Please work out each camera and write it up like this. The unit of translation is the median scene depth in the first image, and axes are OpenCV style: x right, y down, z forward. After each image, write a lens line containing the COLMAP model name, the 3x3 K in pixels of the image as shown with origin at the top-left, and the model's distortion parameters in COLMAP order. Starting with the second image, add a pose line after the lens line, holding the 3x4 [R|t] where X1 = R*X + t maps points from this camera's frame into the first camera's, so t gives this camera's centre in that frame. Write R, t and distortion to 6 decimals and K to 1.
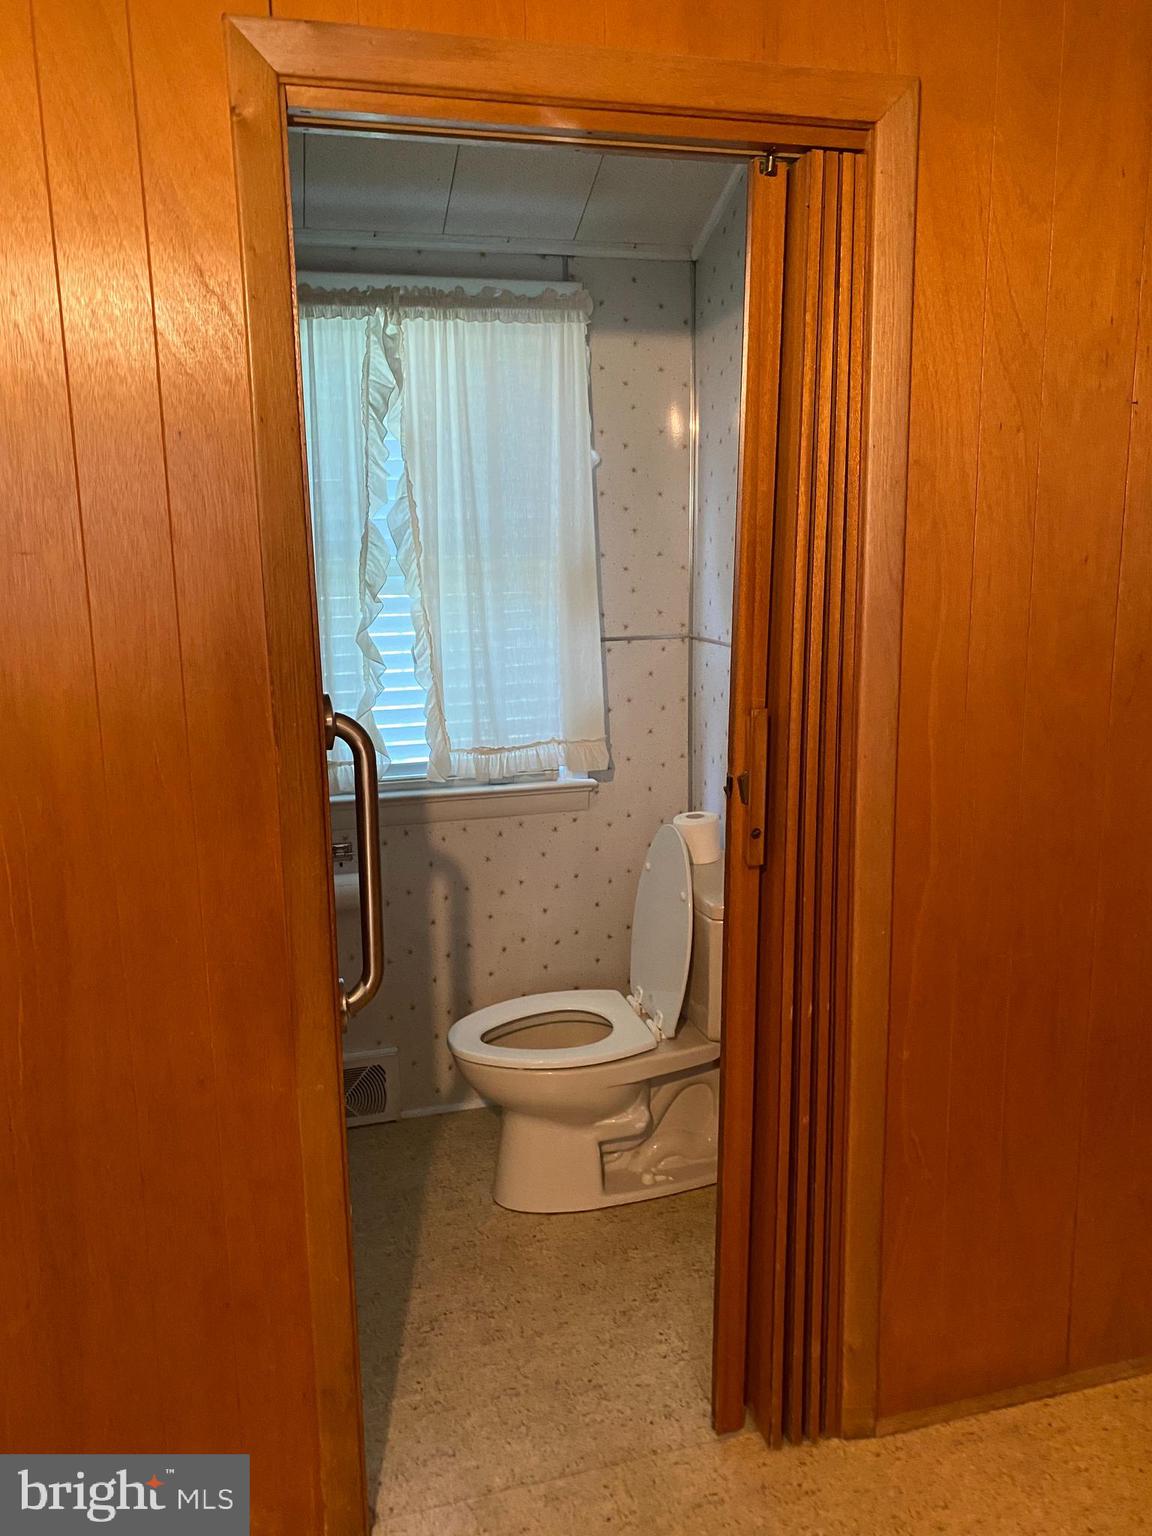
lens RADIAL K [[1188.5, 0, 572.4], [0, 1188.5, 778.0], [0, 0, 1]] dist [-0.014751, -0.009795]
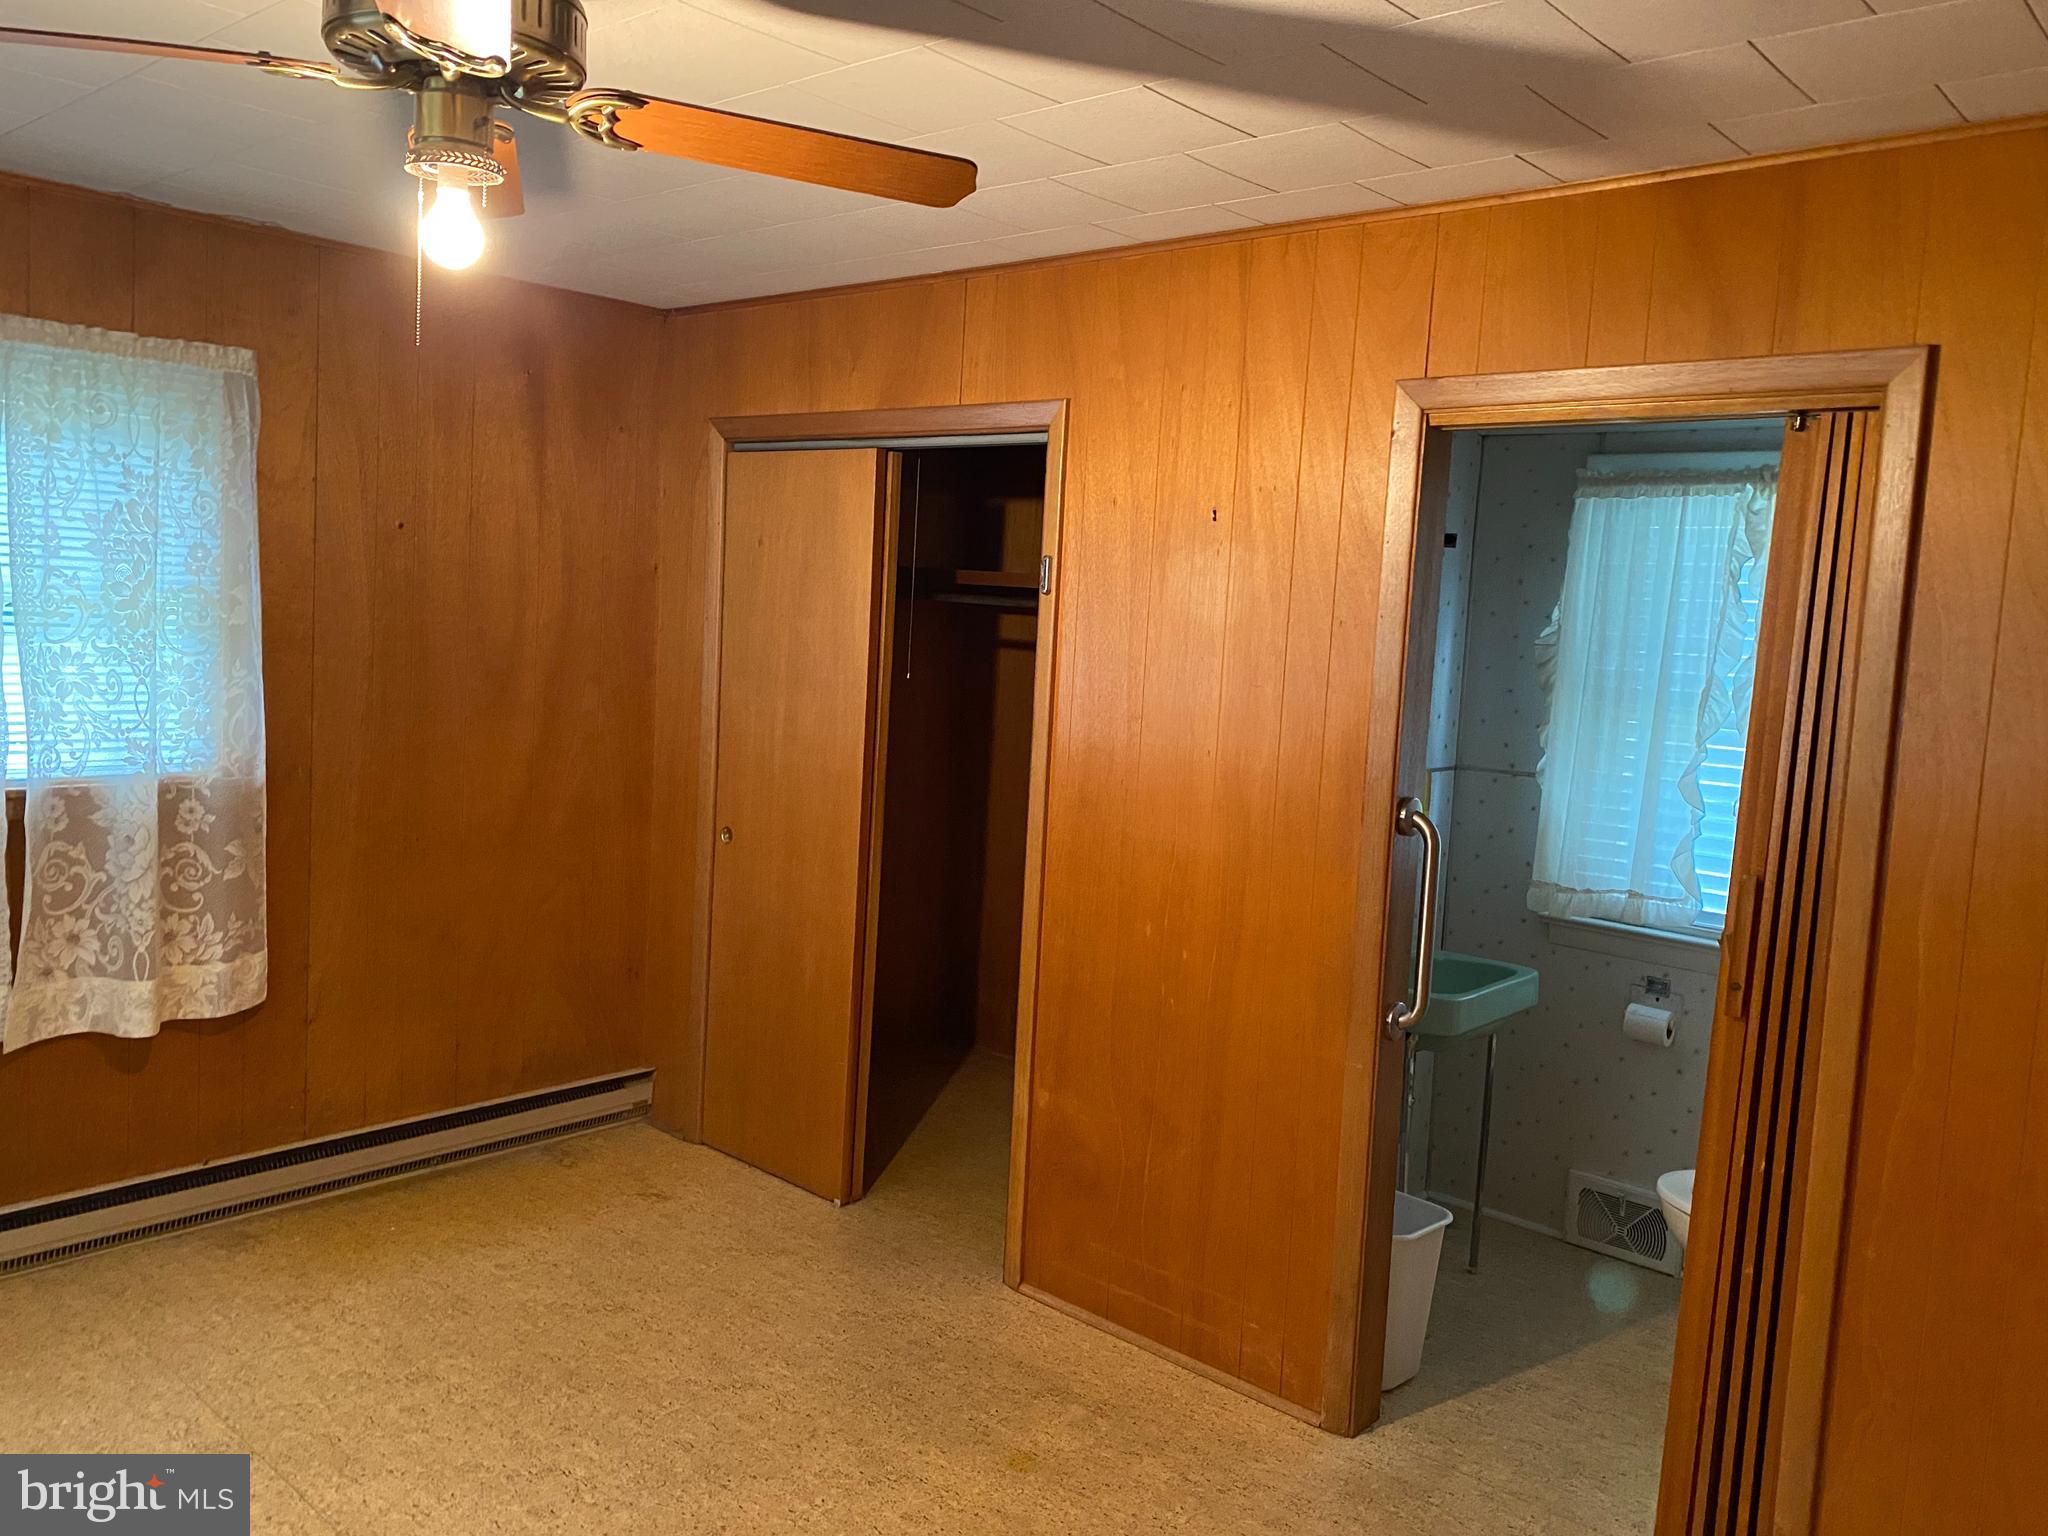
lens RADIAL K [[1584.7, 0, 1026.7], [0, 1584.7, 763.5], [0, 0, 1]] dist [-0.014751, -0.009795]
pose [[0.543021, 0.131902, -0.829295, 1.000797], [-0.224241, 0.974499, 0.008165, -0.020769], [0.809225, 0.181529, 0.558751, -0.411219]]
